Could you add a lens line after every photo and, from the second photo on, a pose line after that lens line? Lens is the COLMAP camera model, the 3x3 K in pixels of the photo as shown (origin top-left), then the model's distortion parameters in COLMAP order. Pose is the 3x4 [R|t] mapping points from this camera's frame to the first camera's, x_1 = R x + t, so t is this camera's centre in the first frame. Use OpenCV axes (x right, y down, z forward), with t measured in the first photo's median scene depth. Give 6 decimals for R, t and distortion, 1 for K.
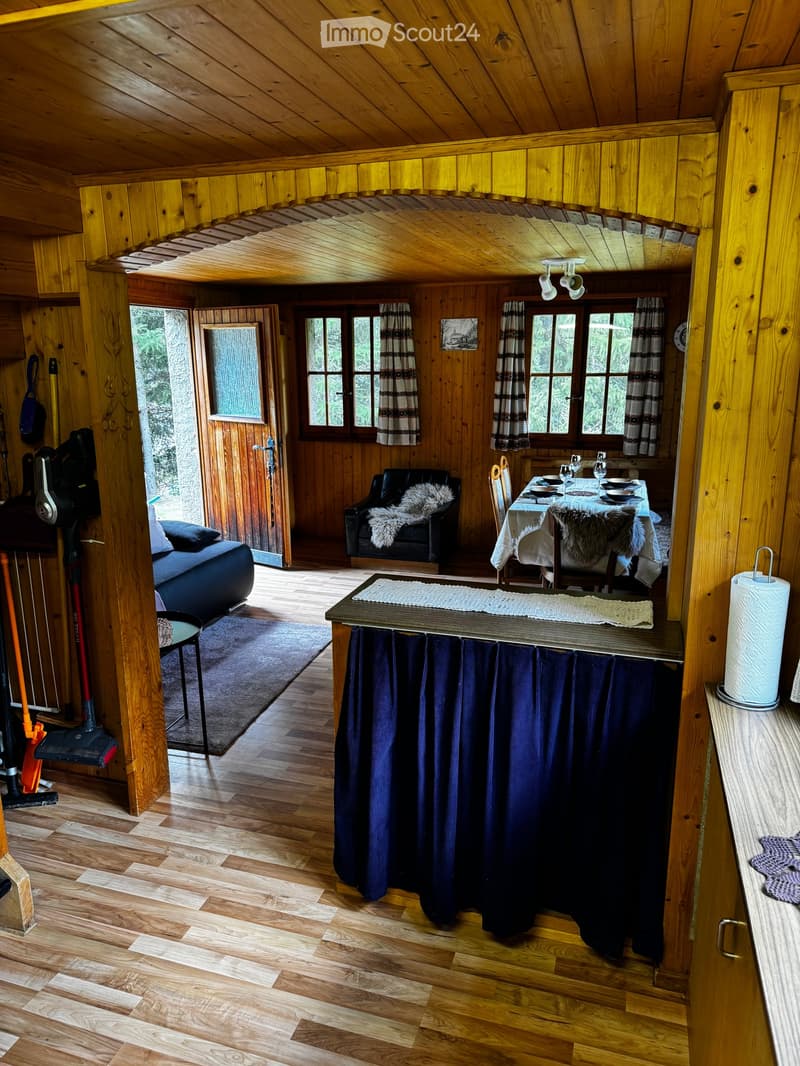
lens RADIAL K [[751.8, 0, 405.8], [0, 751.8, 534.5], [0, 0, 1]] dist [0.036864, -0.046704]
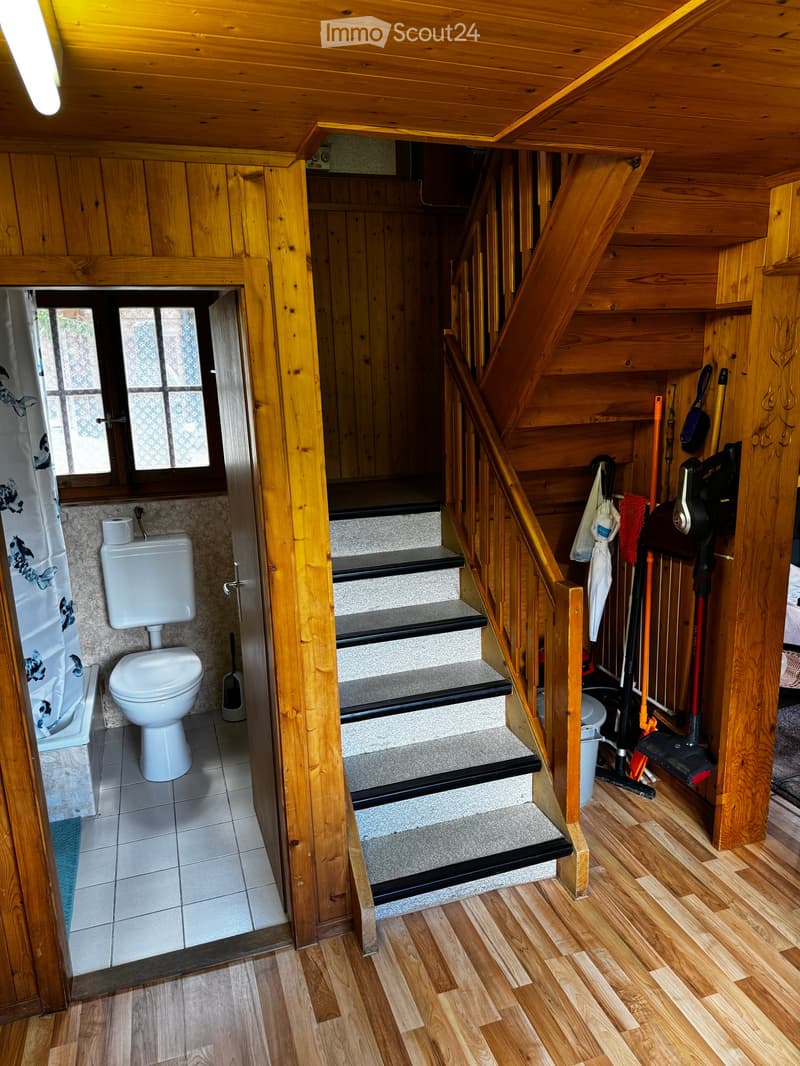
lens RADIAL K [[751.8, 0, 393.1], [0, 751.8, 536.5], [0, 0, 1]] dist [0.036864, -0.046704]
pose [[0.570928, 0.173040, -0.802558, 0.117460], [-0.164598, 0.981814, 0.094597, -0.041204], [0.804331, 0.078092, 0.589027, 0.092277]]
